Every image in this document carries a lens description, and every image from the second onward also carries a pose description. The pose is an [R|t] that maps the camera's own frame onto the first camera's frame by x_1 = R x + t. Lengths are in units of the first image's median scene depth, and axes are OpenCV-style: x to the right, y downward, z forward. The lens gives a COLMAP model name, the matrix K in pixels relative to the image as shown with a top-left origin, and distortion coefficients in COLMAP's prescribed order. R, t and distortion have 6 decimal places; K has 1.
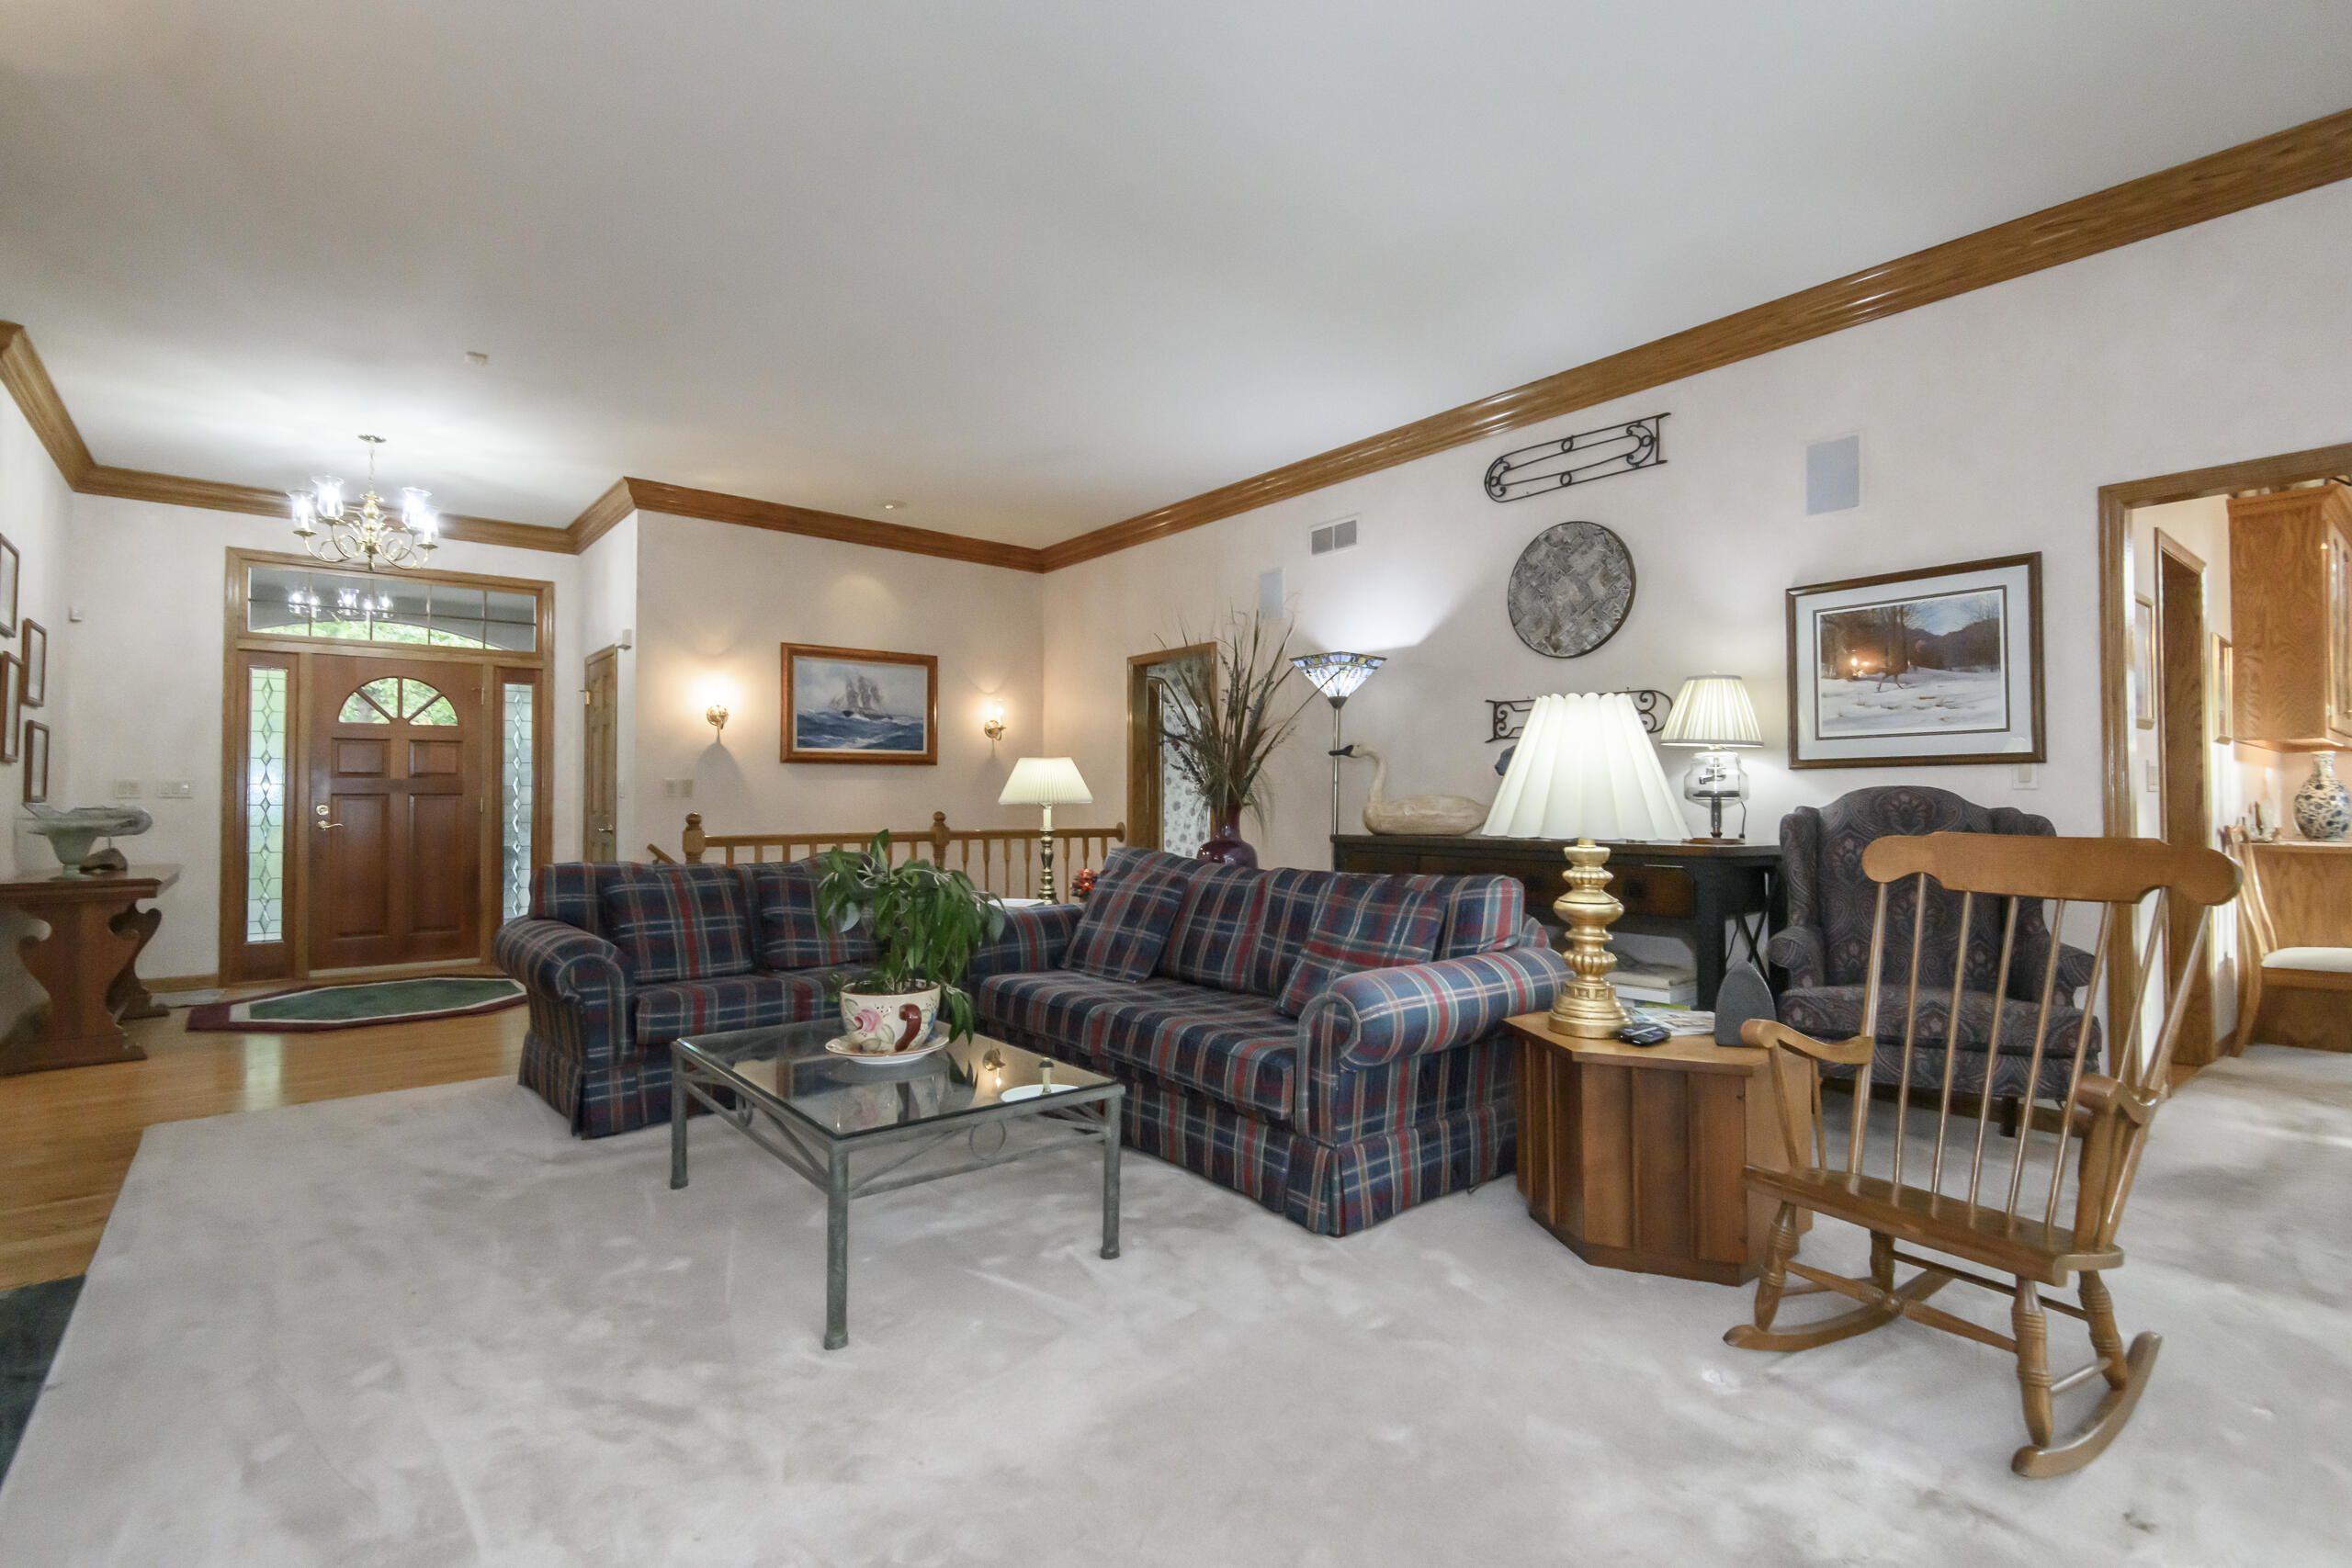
lens RADIAL K [[1080.2, 0, 1165.5], [0, 1080.2, 777.0], [0, 0, 1]] dist [-0.002132, -0.001367]
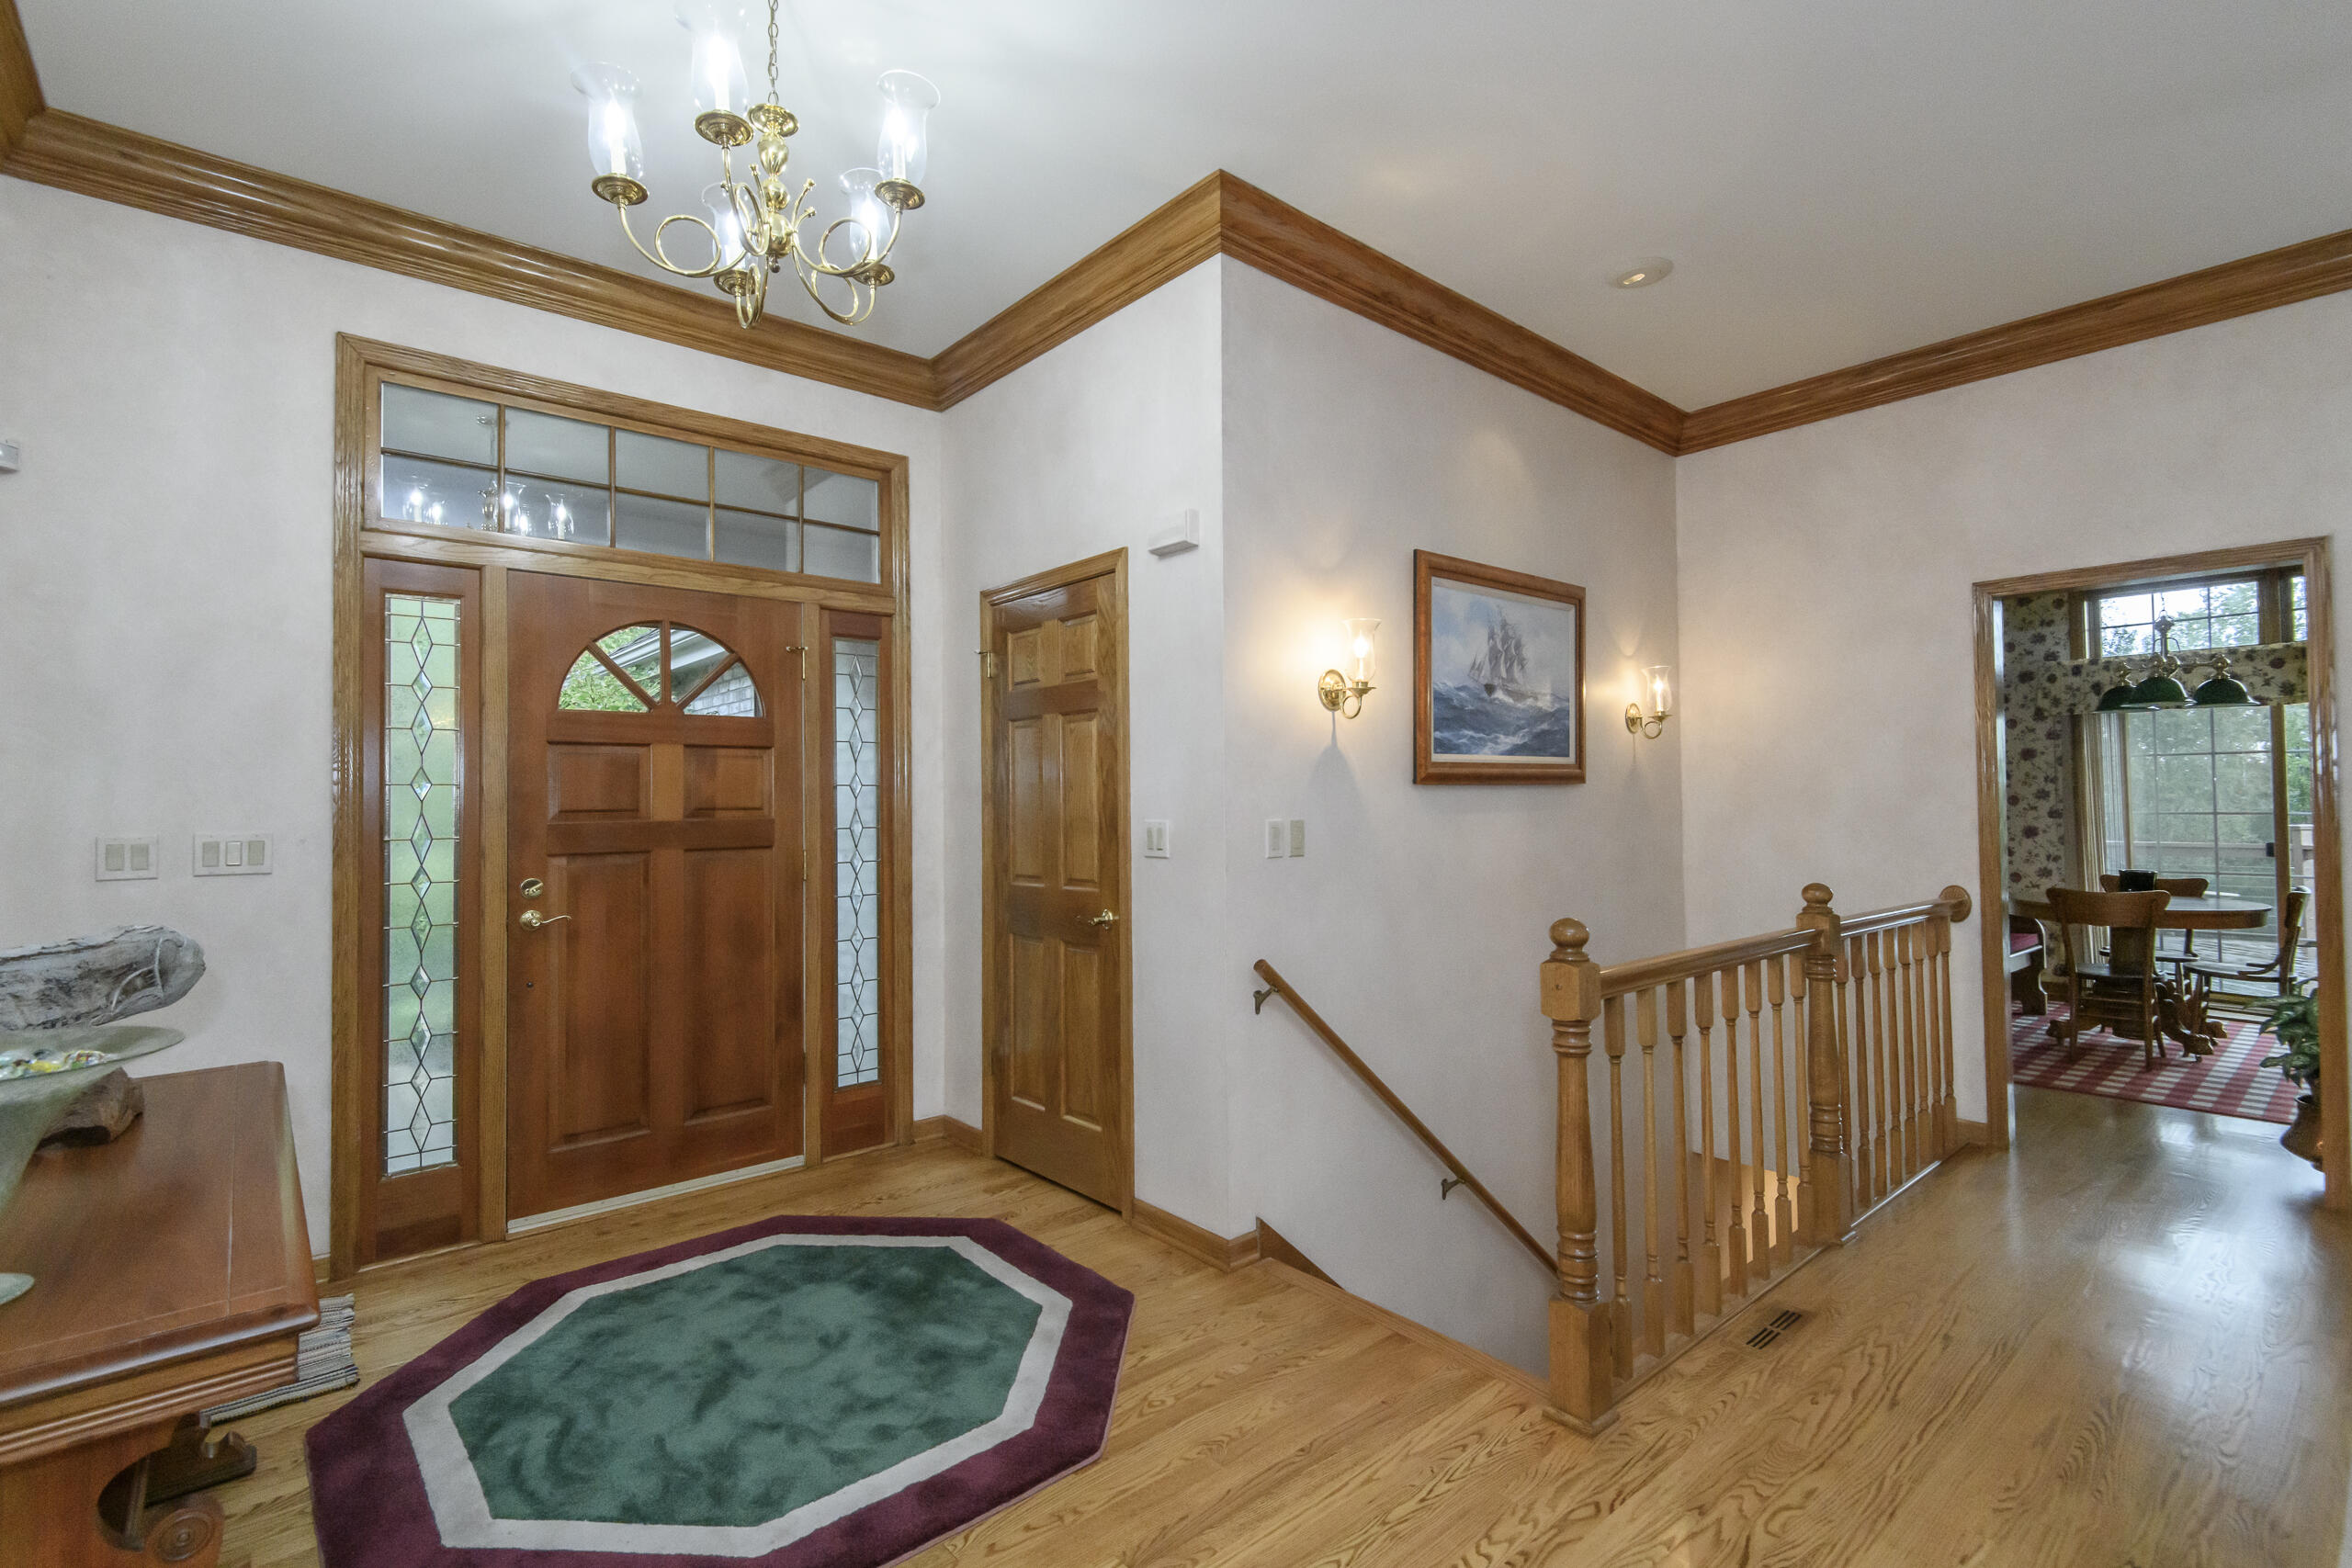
lens RADIAL K [[1080.2, 0, 1185.5], [0, 1080.2, 785.1], [0, 0, 1]] dist [-0.002132, -0.001367]
pose [[0.999709, -0.008401, 0.022631, -0.474787], [0.008369, 0.999964, 0.001505, -0.013733], [-0.022643, -0.001315, 0.999743, 0.482971]]
